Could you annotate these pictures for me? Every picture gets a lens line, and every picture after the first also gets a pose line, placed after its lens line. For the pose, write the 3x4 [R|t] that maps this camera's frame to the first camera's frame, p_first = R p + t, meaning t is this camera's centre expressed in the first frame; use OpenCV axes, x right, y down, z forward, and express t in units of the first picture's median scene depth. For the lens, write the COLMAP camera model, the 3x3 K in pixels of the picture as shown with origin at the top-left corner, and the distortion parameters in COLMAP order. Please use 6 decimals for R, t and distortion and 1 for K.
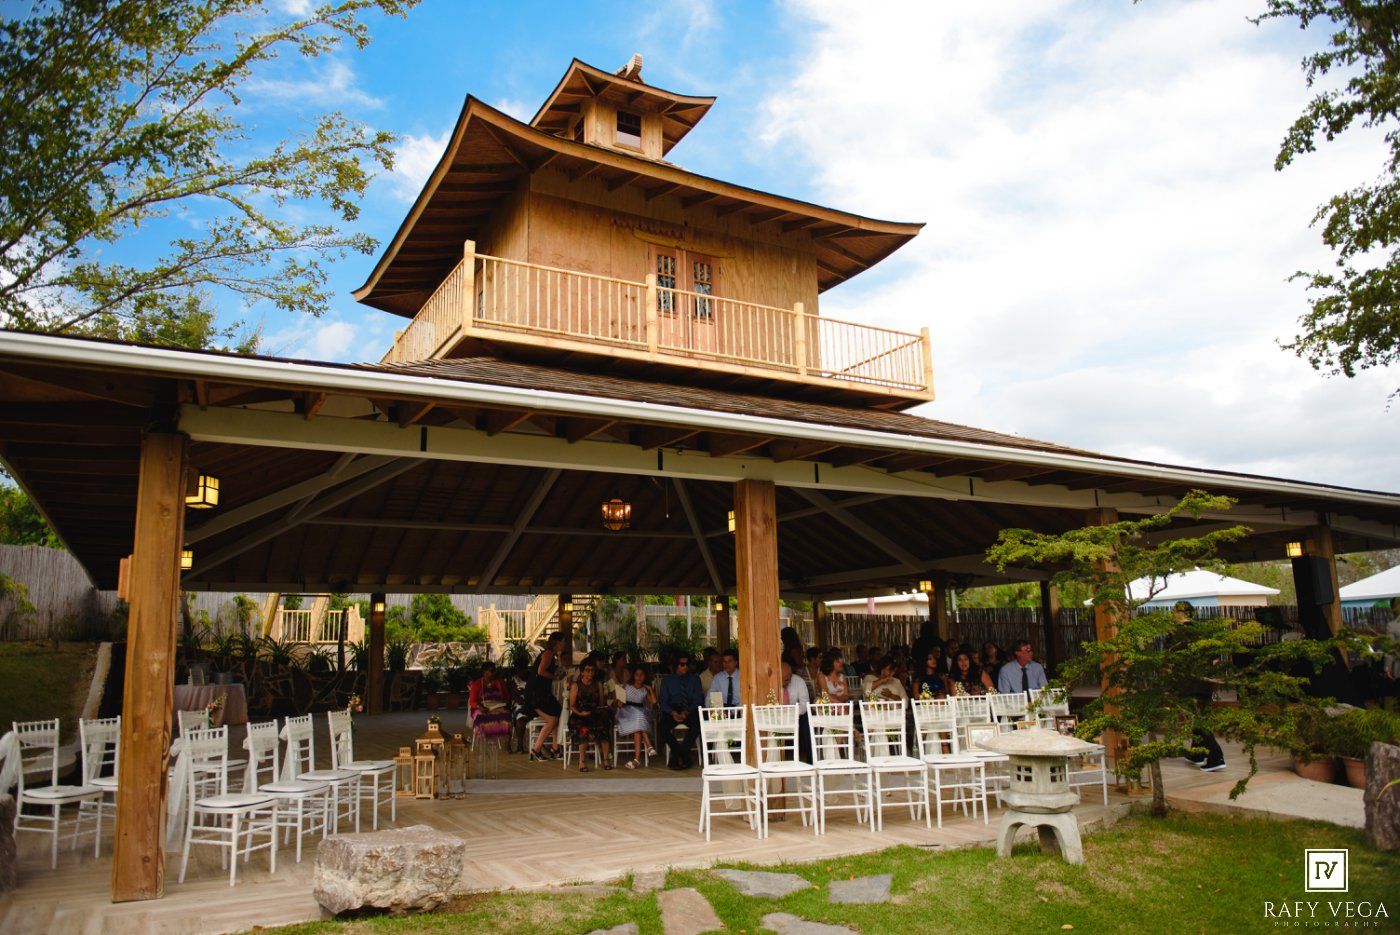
lens RADIAL K [[962.1, 0, 693.8], [0, 962.1, 466.3], [0, 0, 1]] dist [-0.046496, -0.003986]
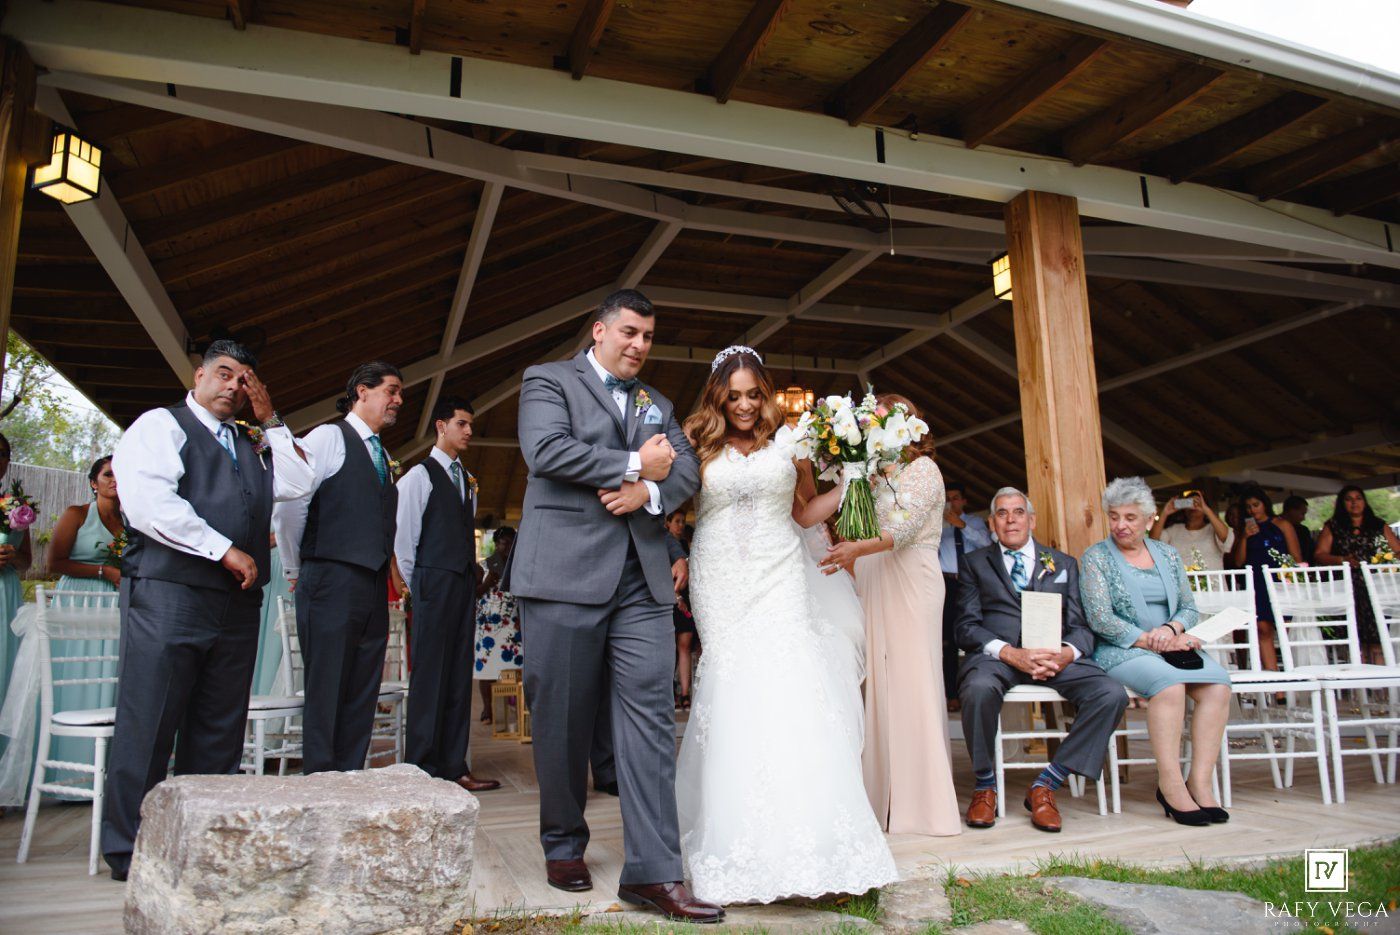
lens RADIAL K [[962.1, 0, 701.0], [0, 962.1, 468.9], [0, 0, 1]] dist [-0.046496, -0.003986]
pose [[0.985042, -0.028435, -0.169950, -0.060042], [0.033370, 0.999098, 0.026252, 0.202803], [0.169050, -0.031531, 0.985103, 0.514084]]
